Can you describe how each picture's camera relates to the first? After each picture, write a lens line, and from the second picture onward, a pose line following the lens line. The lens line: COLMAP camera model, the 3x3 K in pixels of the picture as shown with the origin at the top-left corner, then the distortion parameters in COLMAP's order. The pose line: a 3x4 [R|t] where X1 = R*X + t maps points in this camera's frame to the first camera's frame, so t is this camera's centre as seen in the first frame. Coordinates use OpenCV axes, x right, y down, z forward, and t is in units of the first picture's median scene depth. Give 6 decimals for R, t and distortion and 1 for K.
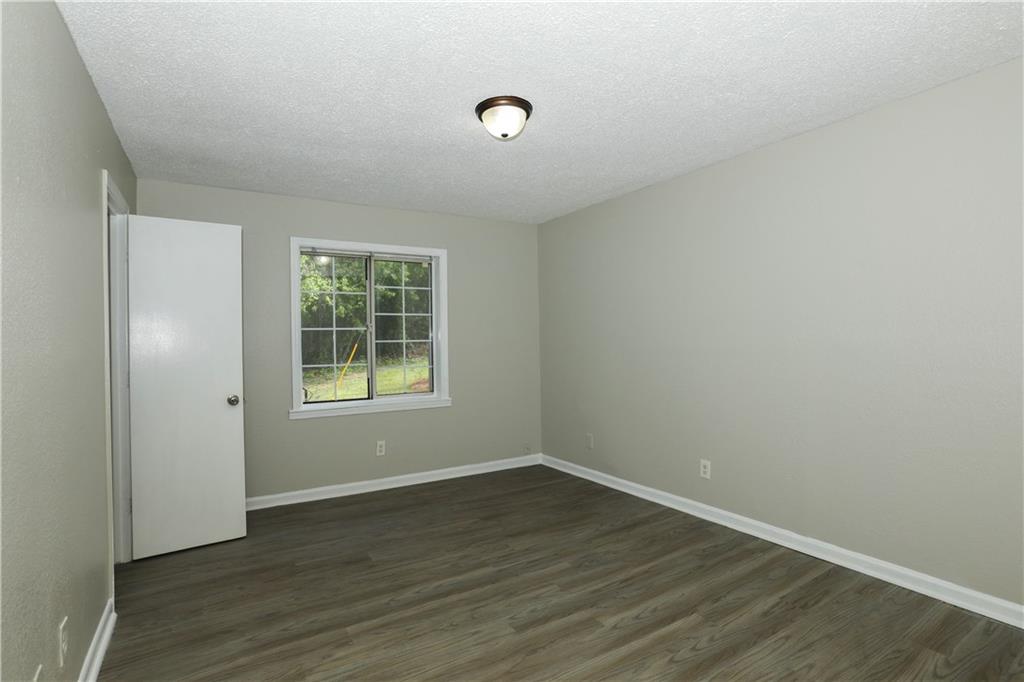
lens RADIAL K [[499.7, 0, 512.0], [0, 499.7, 341.0], [0, 0, 1]] dist [-0.000082, -0.000007]
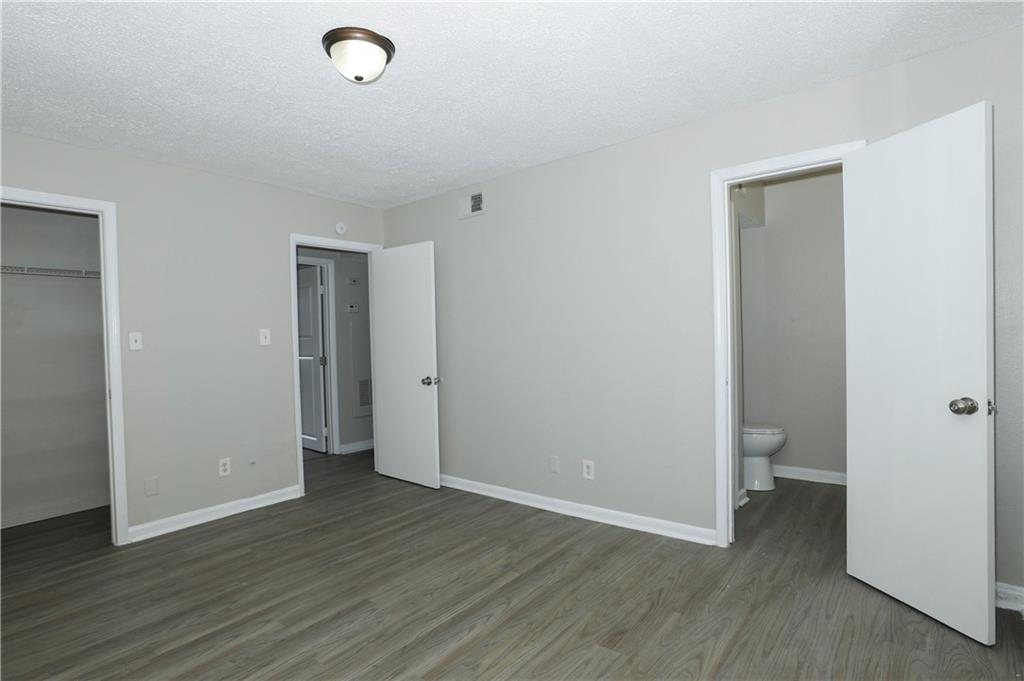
lens RADIAL K [[518.7, 0, 502.9], [0, 518.7, 339.1], [0, 0, 1]] dist [-0.061535, 0.033328]
pose [[-0.945389, 0.050621, -0.321991, 0.055079], [0.044780, 0.998671, 0.025527, 0.000596], [0.322855, 0.009715, -0.946399, 1.983085]]
